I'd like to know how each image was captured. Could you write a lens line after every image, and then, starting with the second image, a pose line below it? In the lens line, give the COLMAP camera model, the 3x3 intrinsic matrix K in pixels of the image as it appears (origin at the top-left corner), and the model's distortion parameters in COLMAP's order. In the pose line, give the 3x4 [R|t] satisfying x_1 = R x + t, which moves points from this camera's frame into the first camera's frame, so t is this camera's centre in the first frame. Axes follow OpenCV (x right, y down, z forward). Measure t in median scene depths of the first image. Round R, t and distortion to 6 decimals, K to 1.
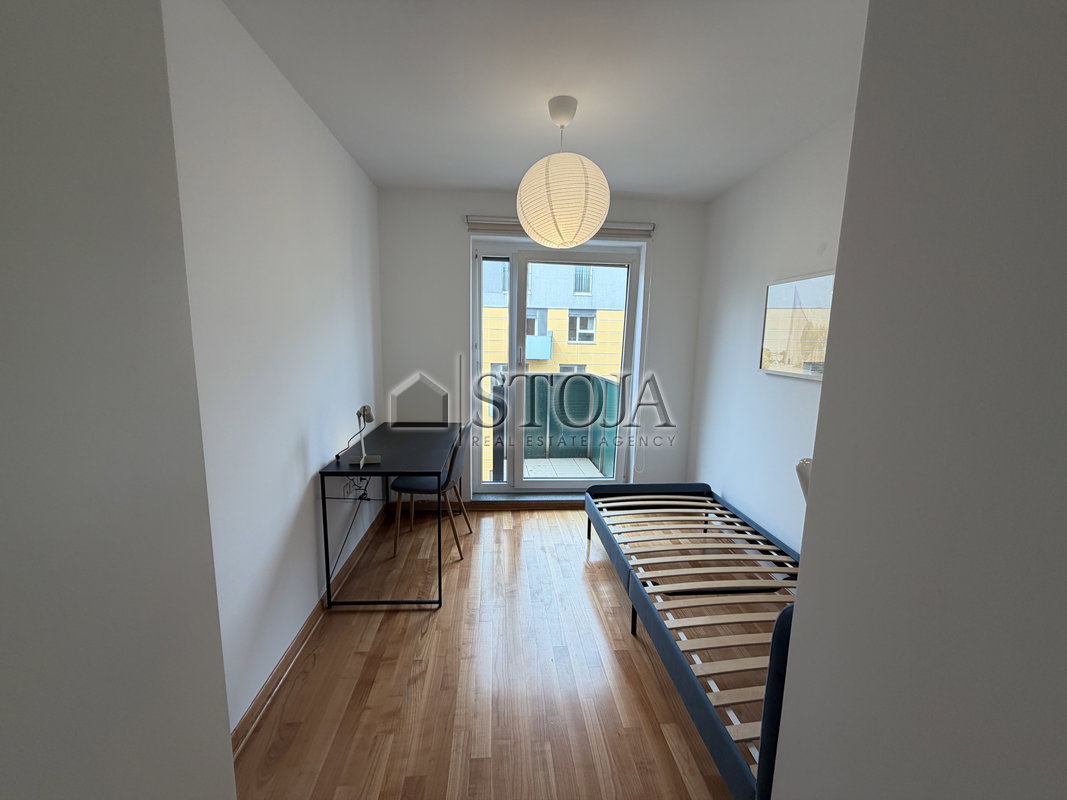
lens RADIAL K [[423.9, 0, 532.9], [0, 423.9, 400.8], [0, 0, 1]] dist [-0.000027, -0.000139]
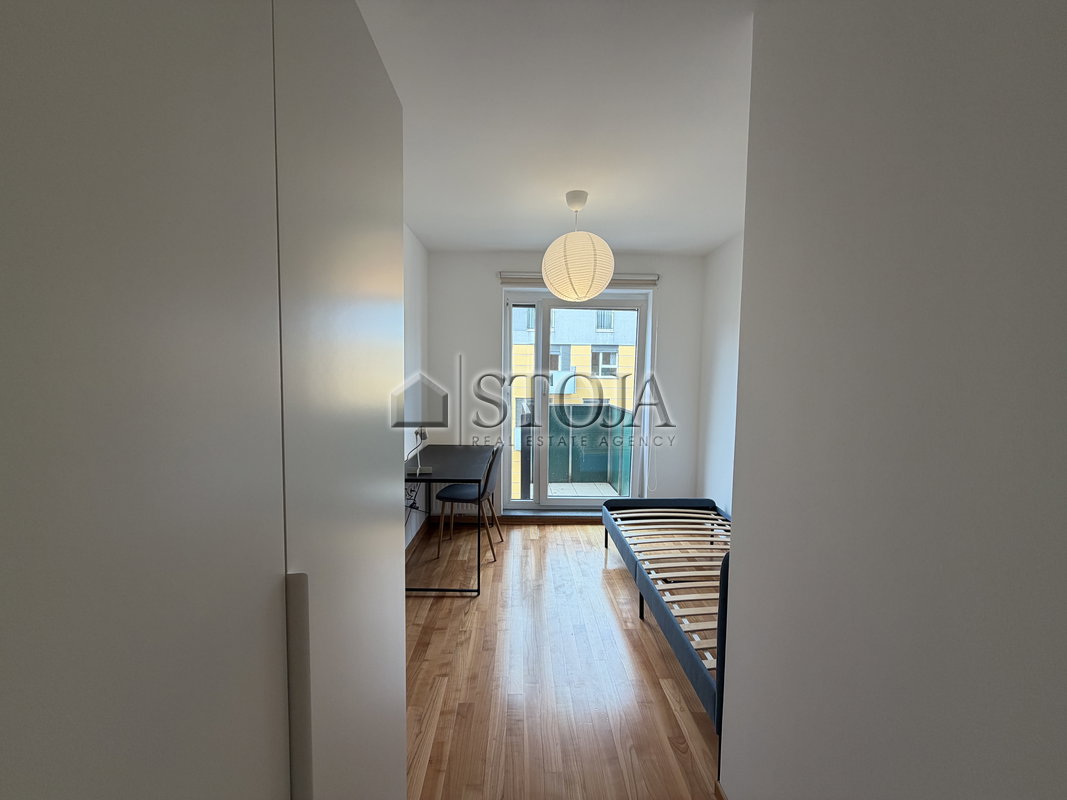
lens RADIAL K [[423.9, 0, 540.5], [0, 423.9, 395.9], [0, 0, 1]] dist [-0.000027, -0.000139]
pose [[0.999200, -0.006461, -0.039463, 0.004497], [0.002745, 0.995617, -0.093488, 0.029198], [0.039894, 0.093305, 0.994838, -0.173148]]
